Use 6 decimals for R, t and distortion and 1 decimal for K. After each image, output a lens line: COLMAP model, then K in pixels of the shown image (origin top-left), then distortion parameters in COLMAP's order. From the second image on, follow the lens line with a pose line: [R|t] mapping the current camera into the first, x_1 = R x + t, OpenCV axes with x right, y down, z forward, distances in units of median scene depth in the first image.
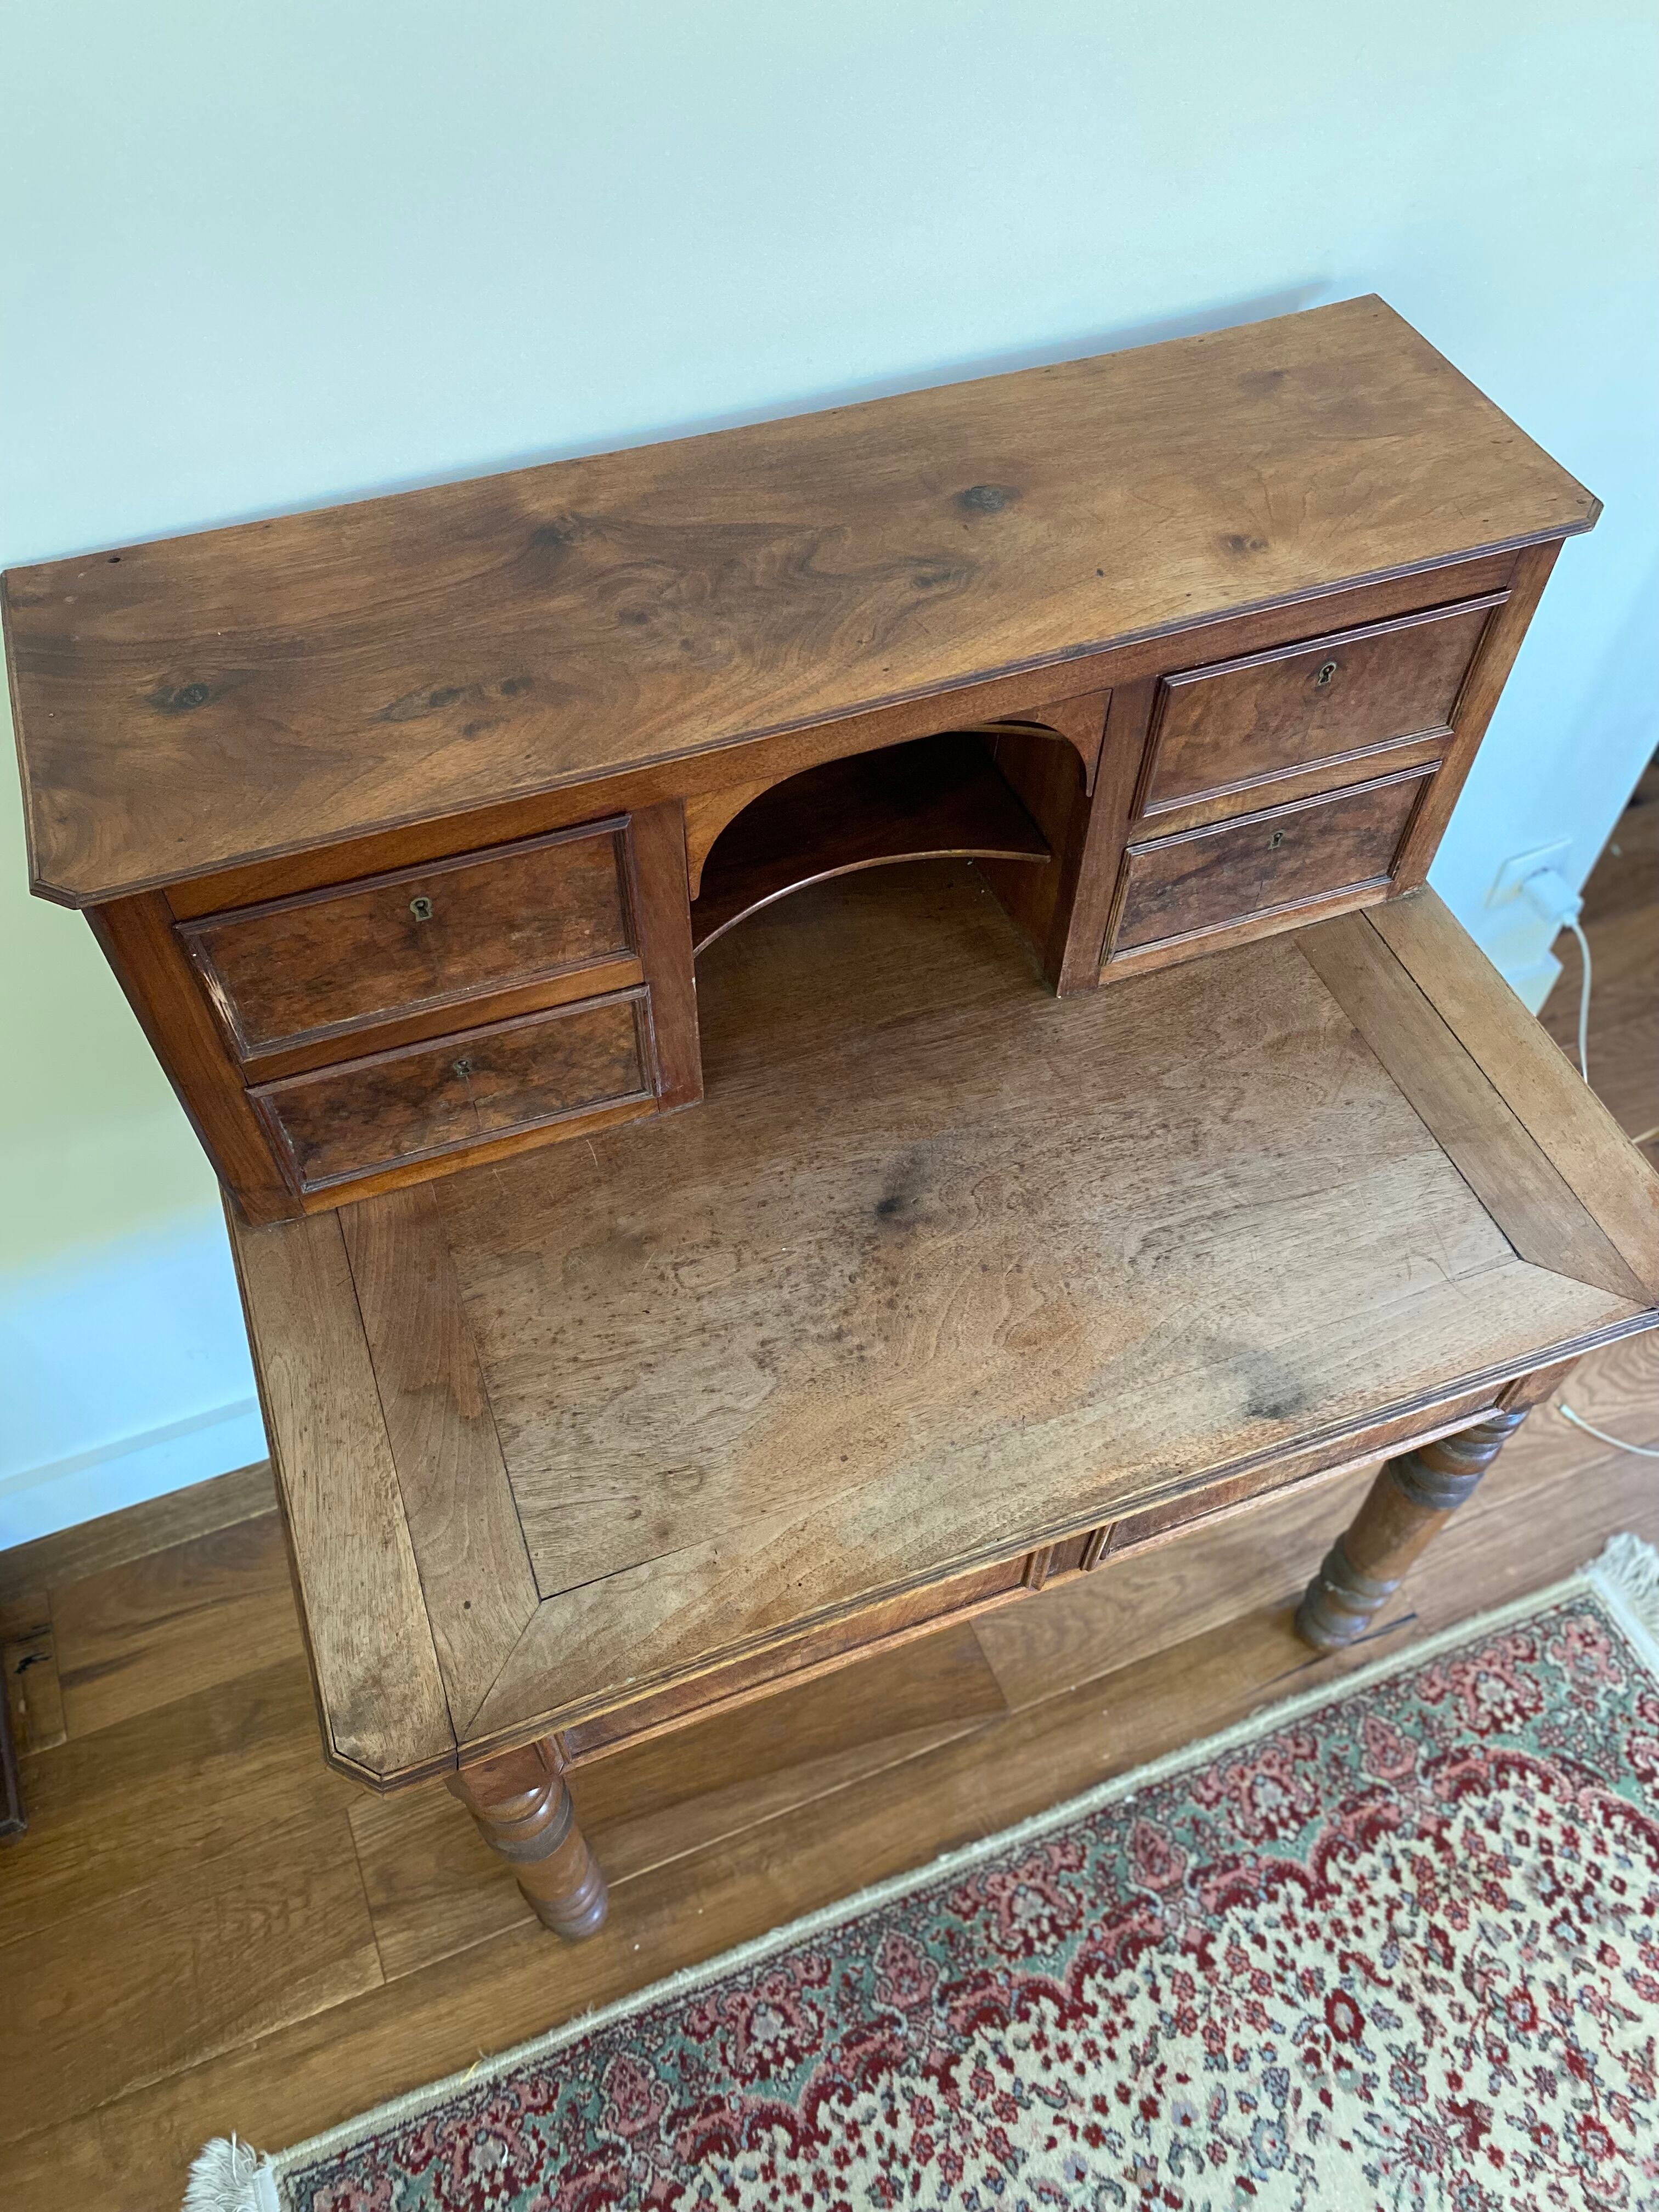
lens RADIAL K [[1685.8, 0, 852.0], [0, 1685.8, 1086.8], [0, 0, 1]] dist [0.044667, -0.056154]
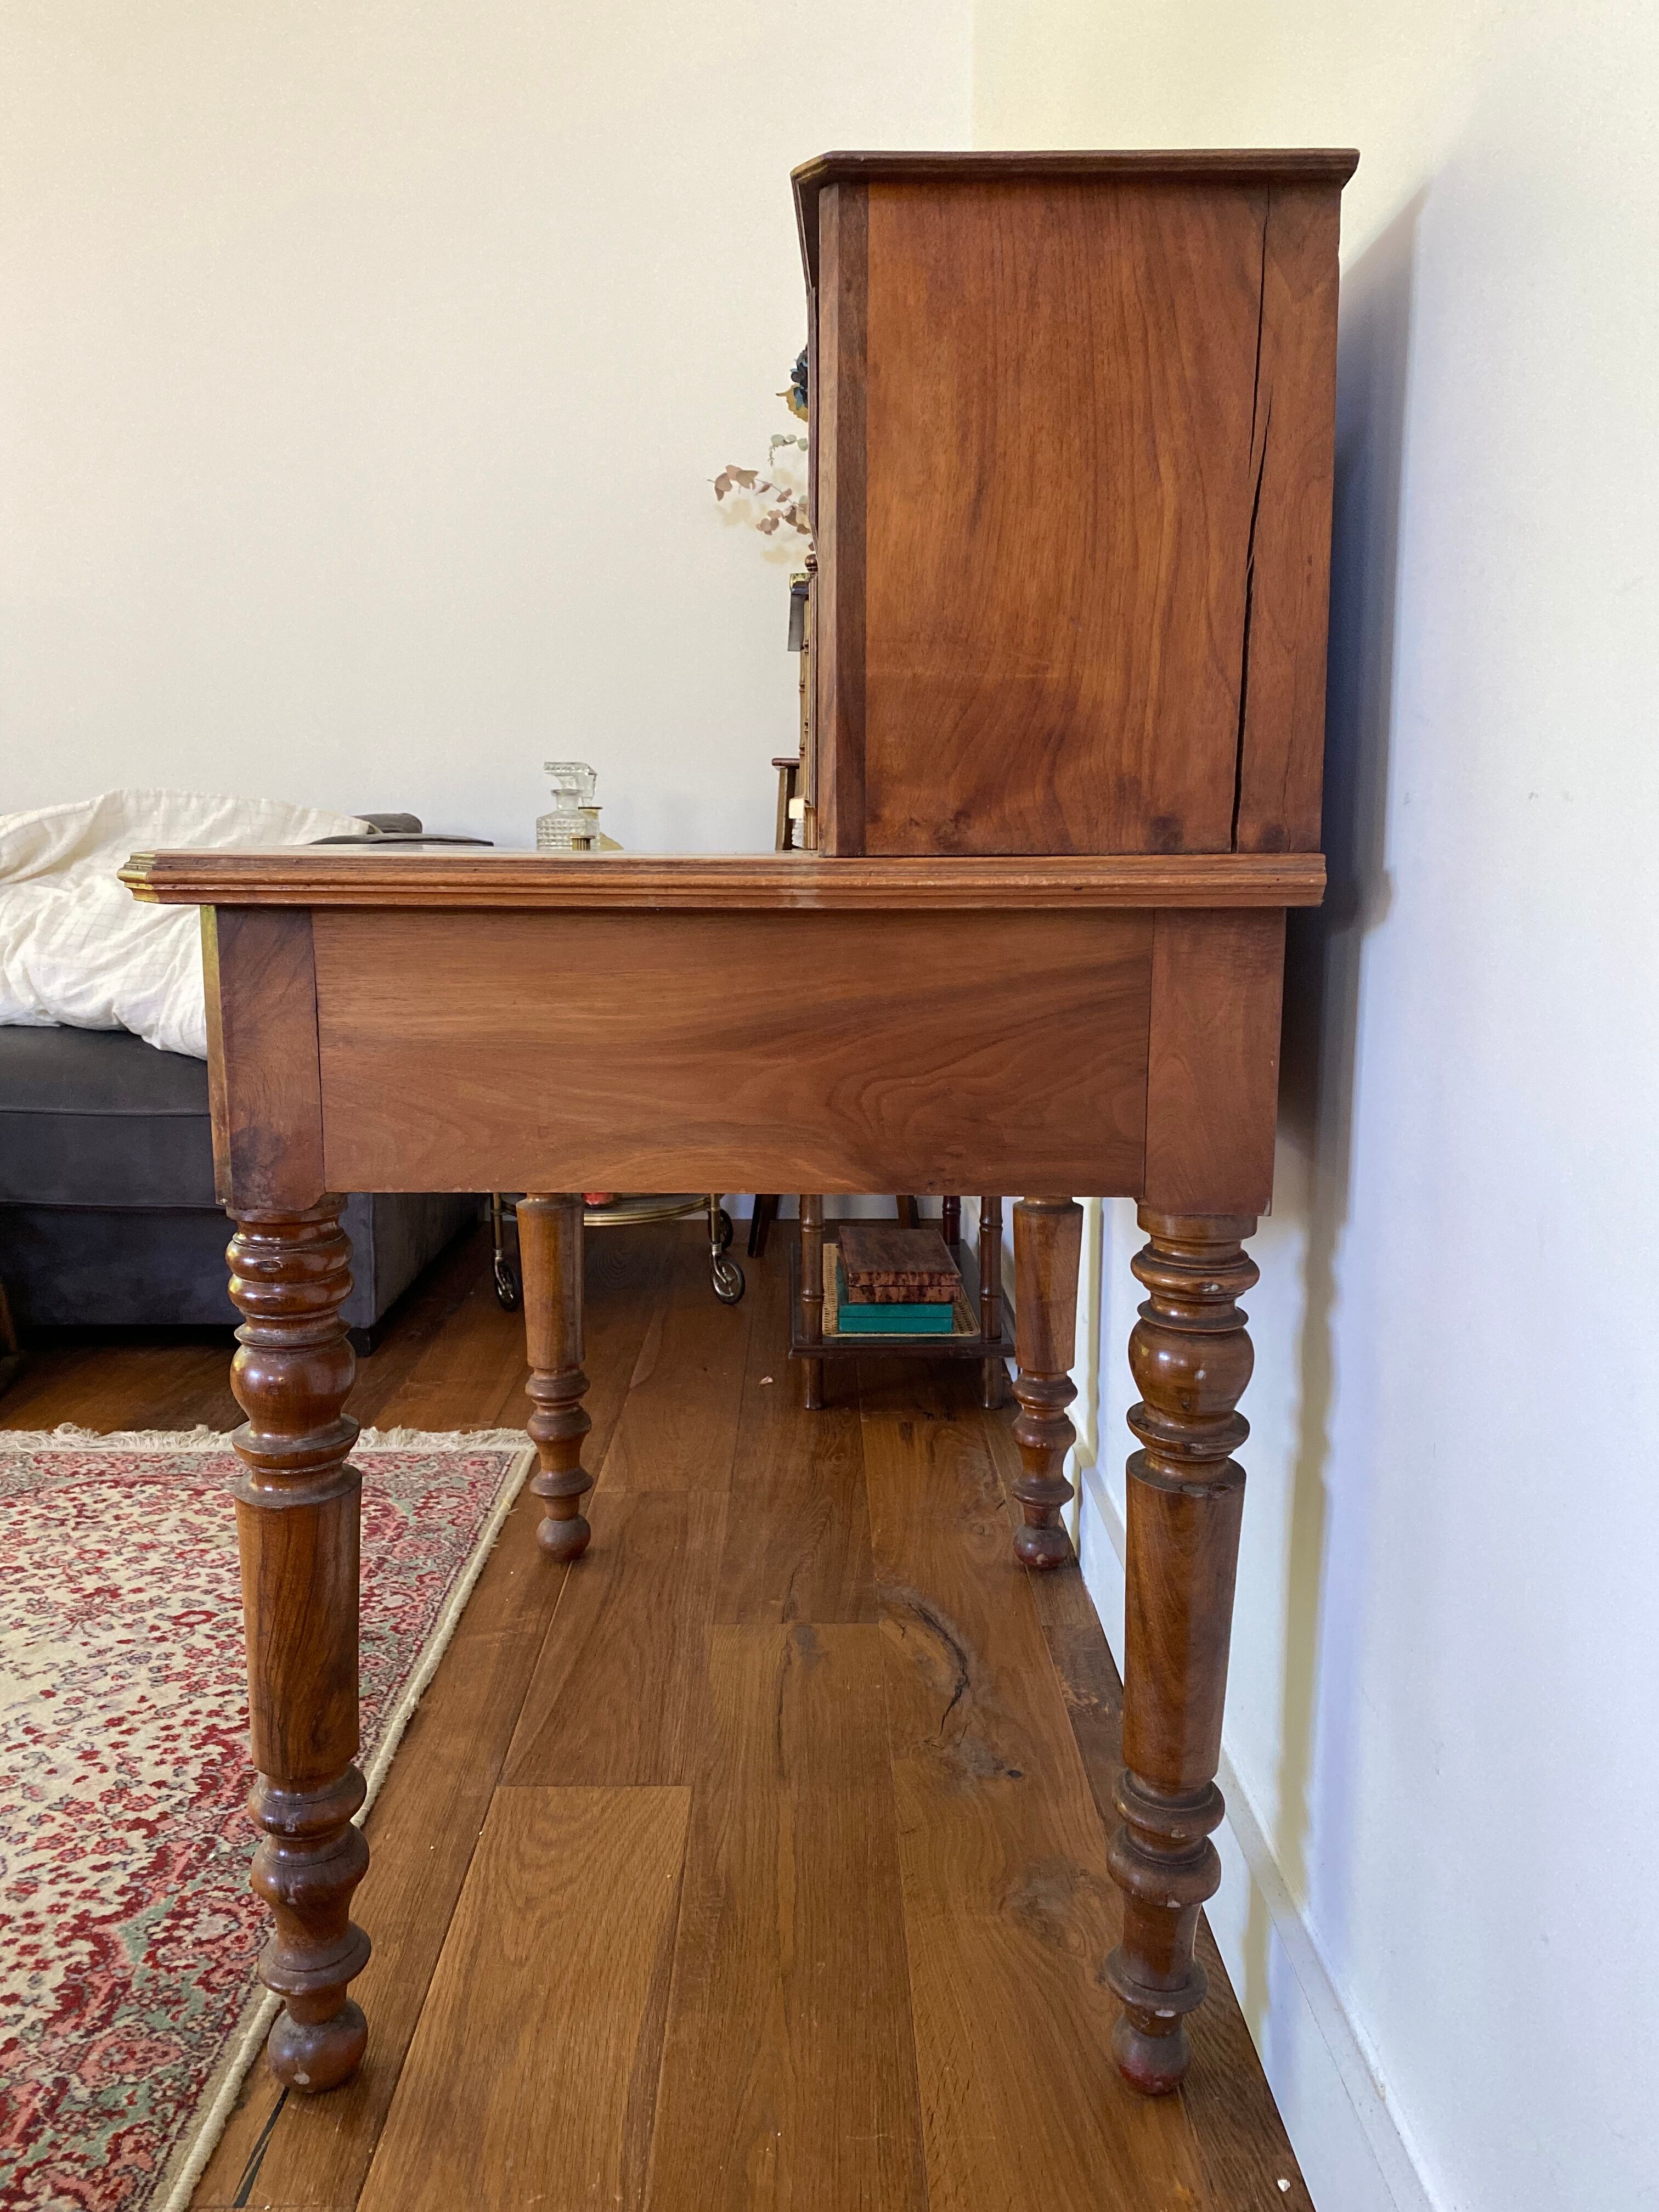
lens RADIAL K [[1685.8, 0, 834.9], [0, 1685.8, 1121.3], [0, 0, 1]] dist [0.044667, -0.056154]
pose [[-0.376026, 0.131955, -0.917166, 0.861980], [-0.752226, 0.534506, 0.385304, -0.283260], [0.541074, 0.834800, -0.101728, 1.040119]]
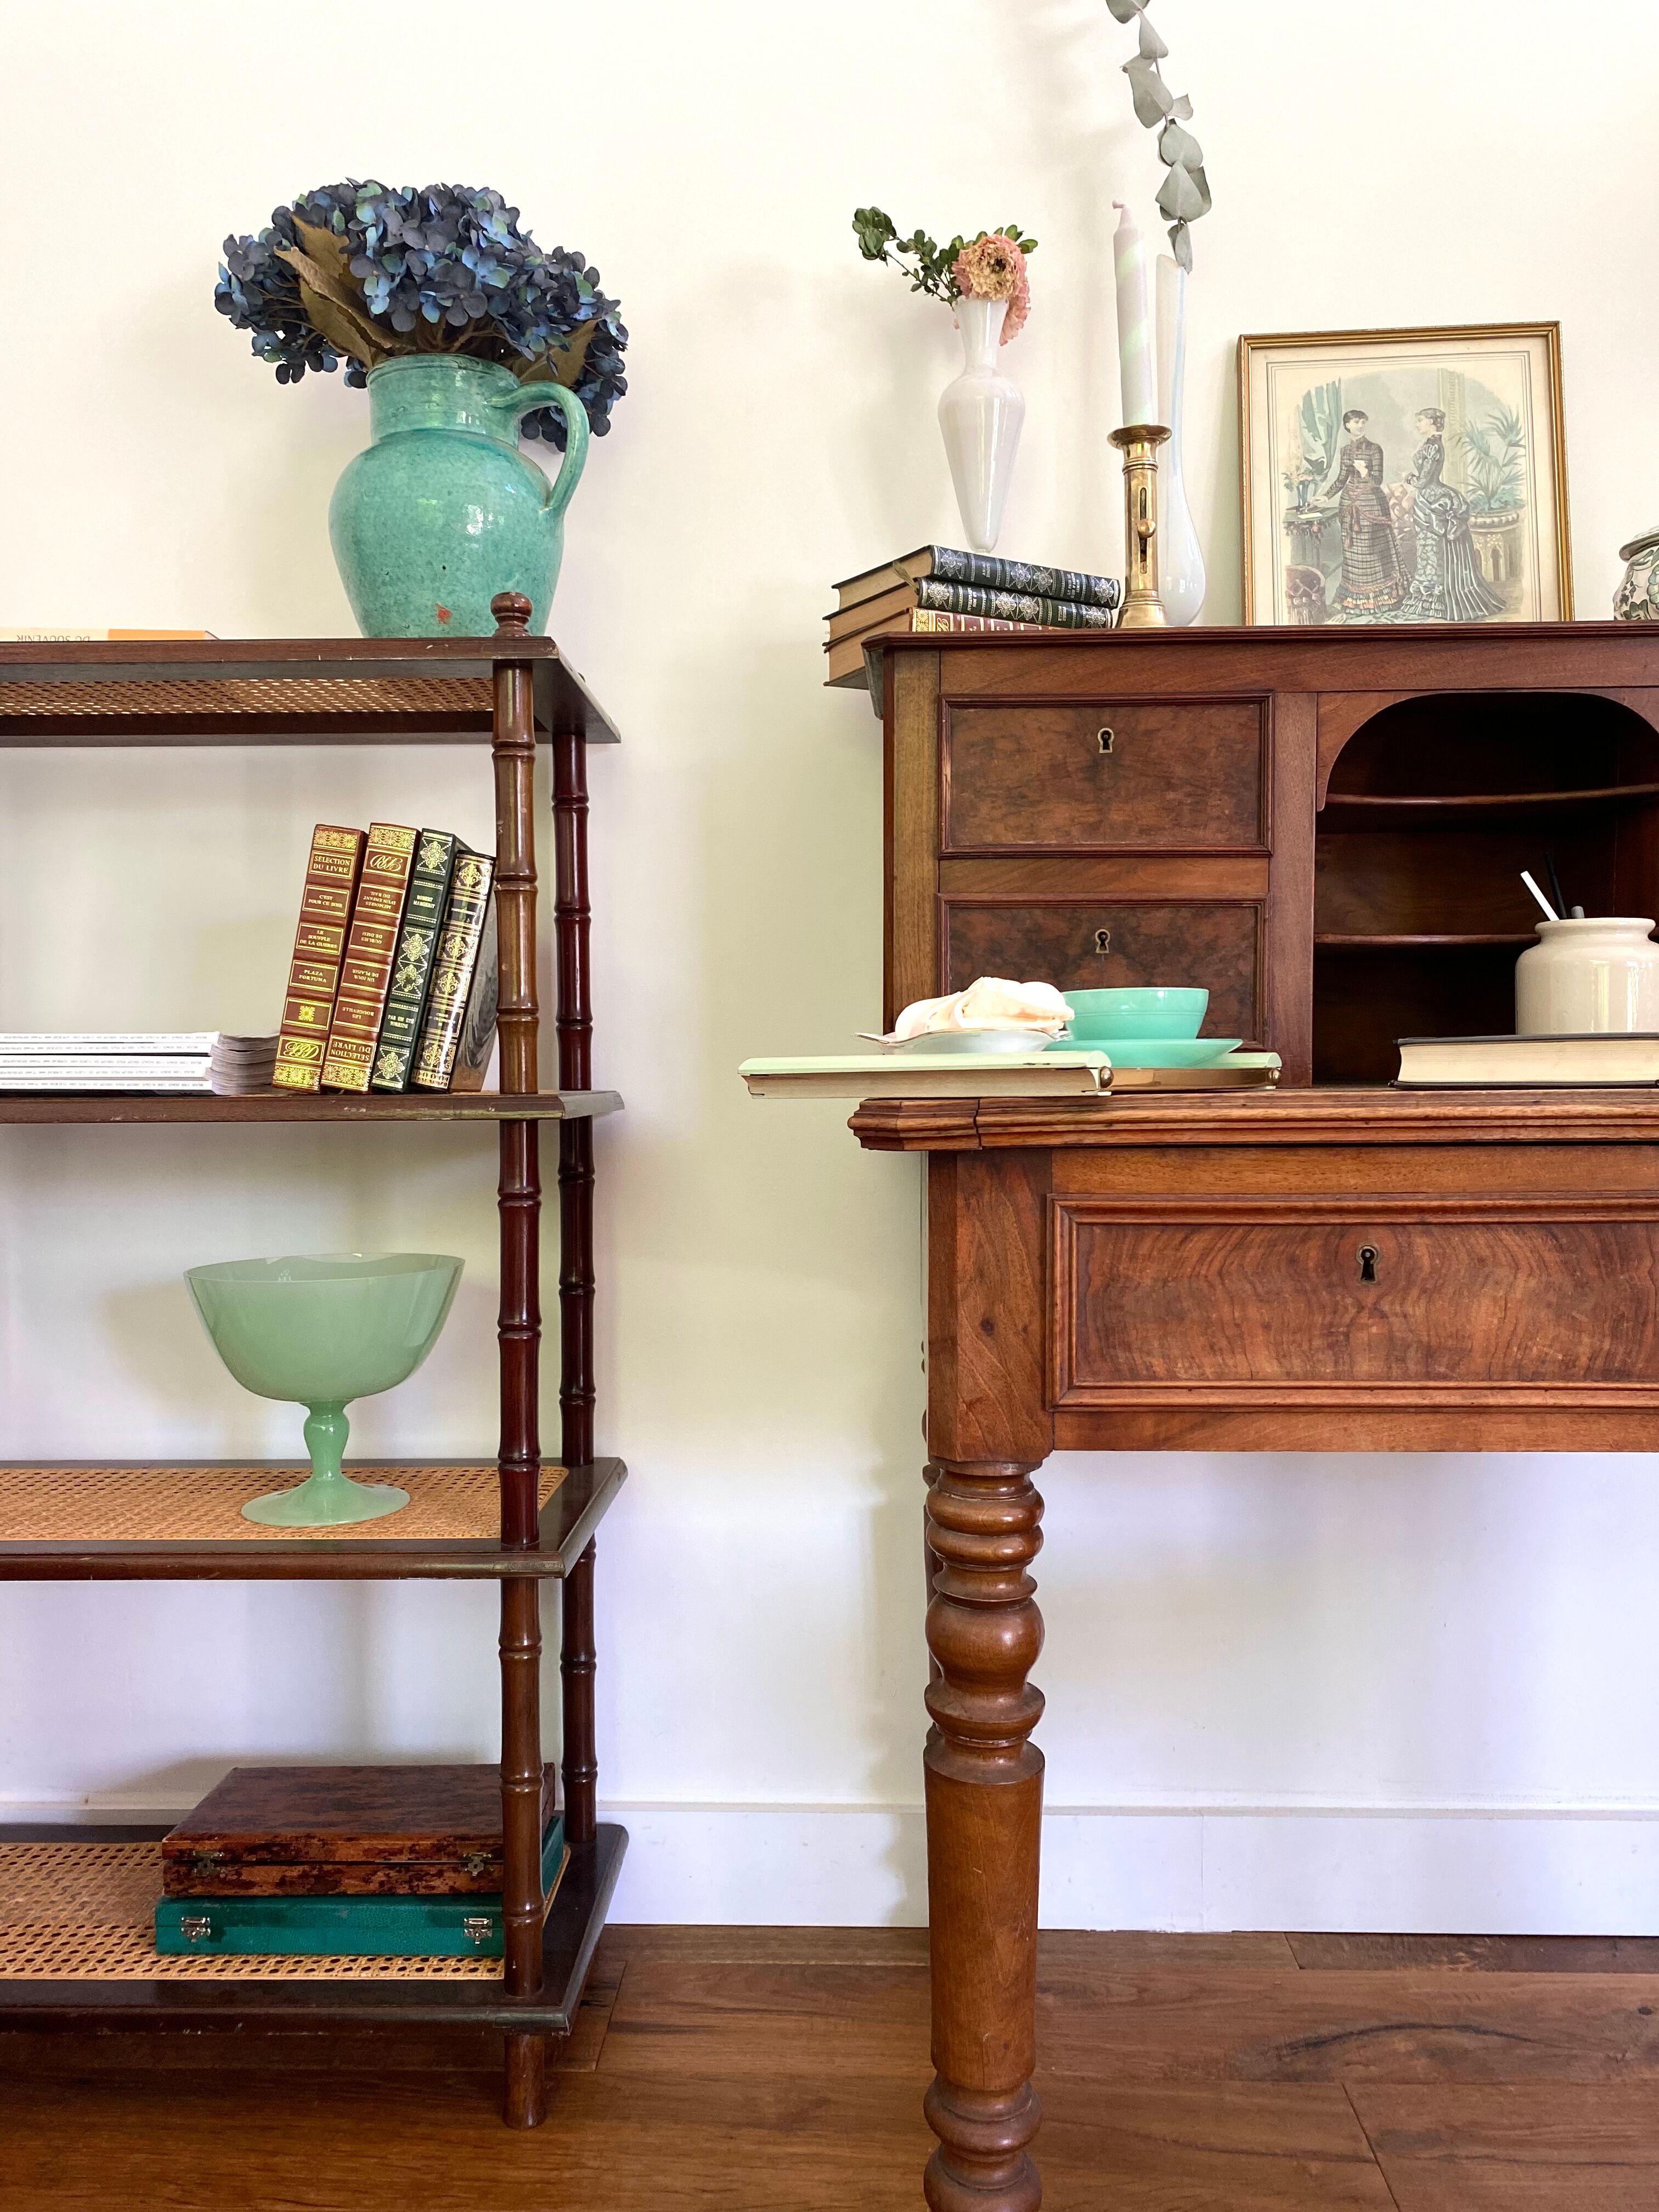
lens RADIAL K [[1685.8, 0, 837.7], [0, 1685.8, 1092.0], [0, 0, 1]] dist [0.044667, -0.056154]
pose [[0.918440, -0.015936, -0.395238, 0.046676], [-0.305945, 0.604724, -0.735327, 0.709972], [0.250728, 0.796275, 0.550528, 0.280412]]
